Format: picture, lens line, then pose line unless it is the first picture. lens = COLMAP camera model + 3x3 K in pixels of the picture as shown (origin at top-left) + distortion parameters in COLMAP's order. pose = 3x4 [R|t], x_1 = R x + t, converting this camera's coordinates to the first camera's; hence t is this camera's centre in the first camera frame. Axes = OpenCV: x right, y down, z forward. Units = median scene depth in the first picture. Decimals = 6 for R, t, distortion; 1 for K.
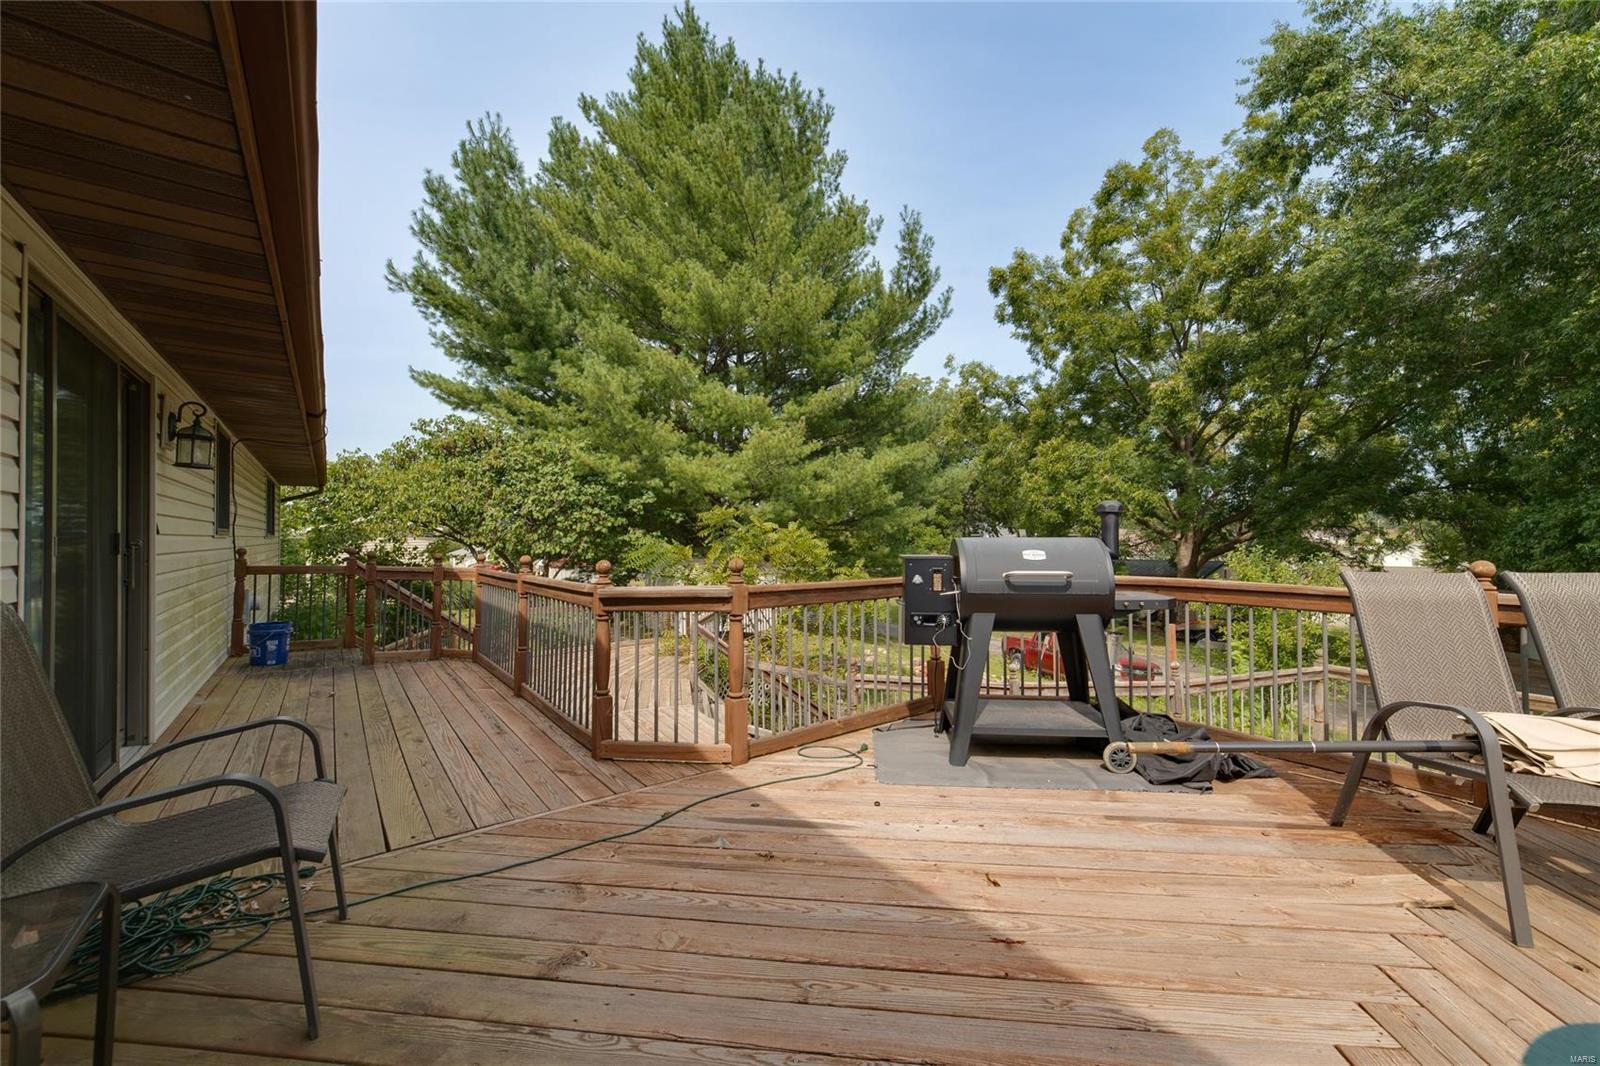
lens RADIAL K [[616.9, 0, 813.8], [0, 616.9, 539.9], [0, 0, 1]] dist [-0.015217, 0.003348]
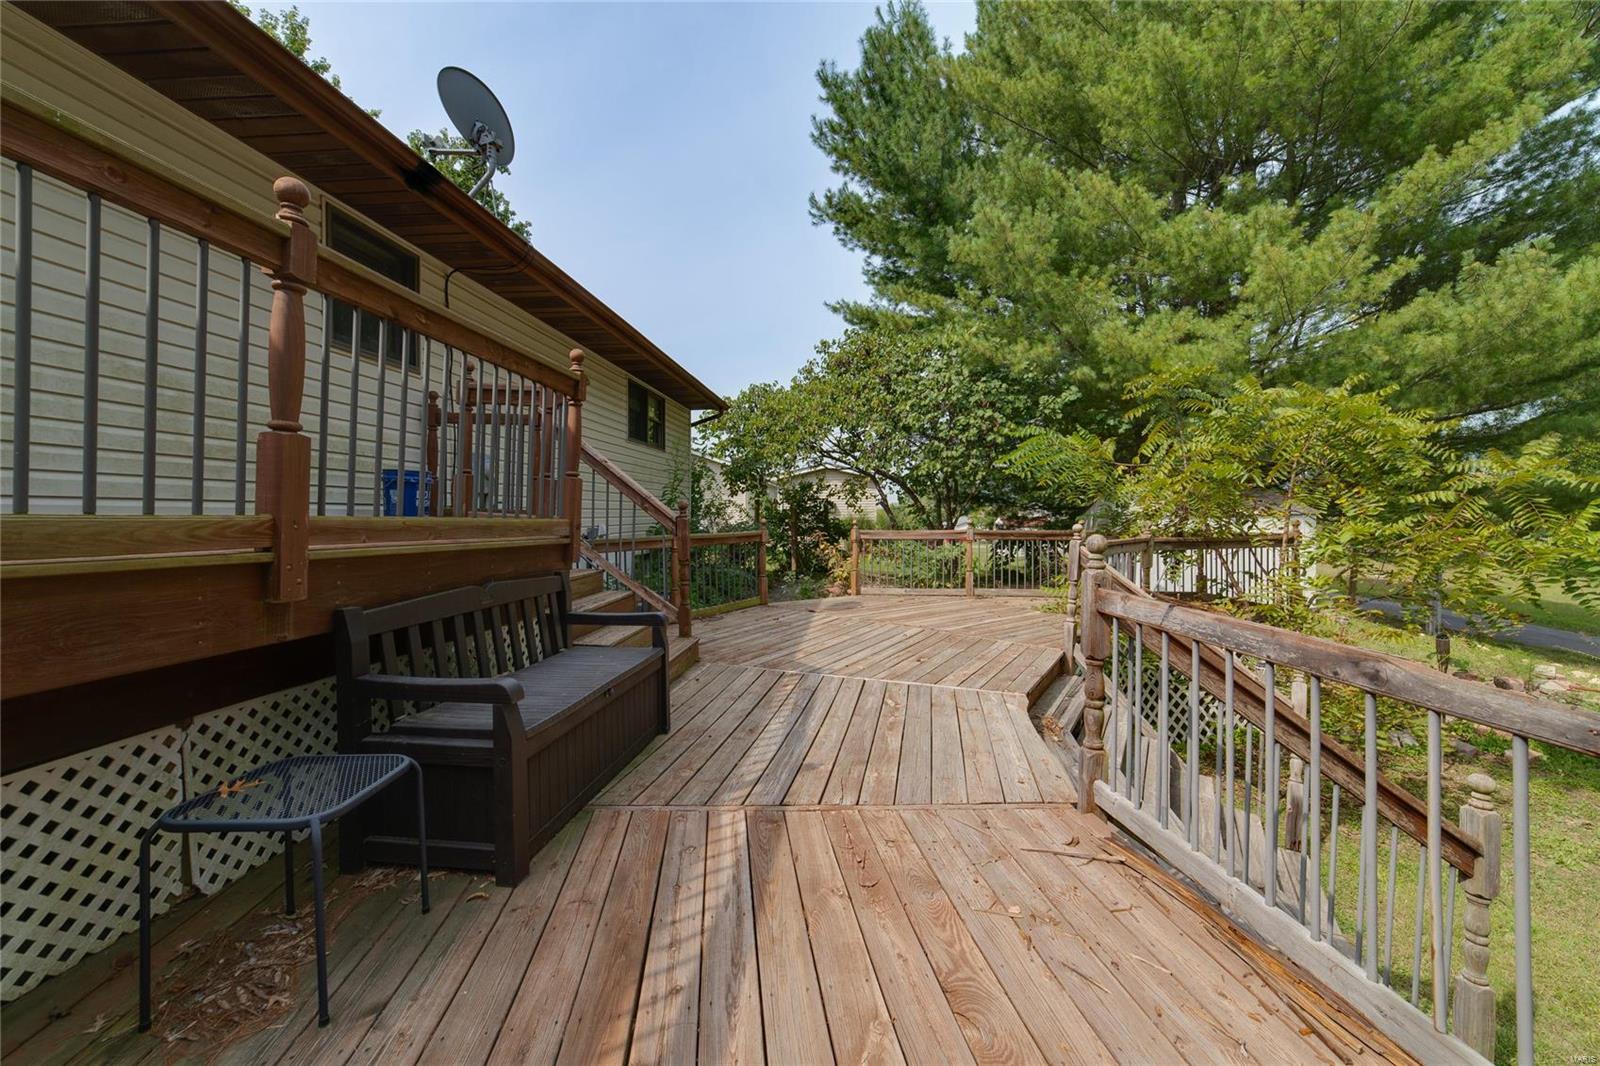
lens RADIAL K [[616.9, 0, 809.1], [0, 616.9, 531.6], [0, 0, 1]] dist [-0.015217, 0.003348]
pose [[0.717029, 0.018911, -0.696787, 0.004322], [-0.005138, 0.999748, 0.021846, 0.071953], [0.697024, -0.012084, 0.716946, 0.300228]]
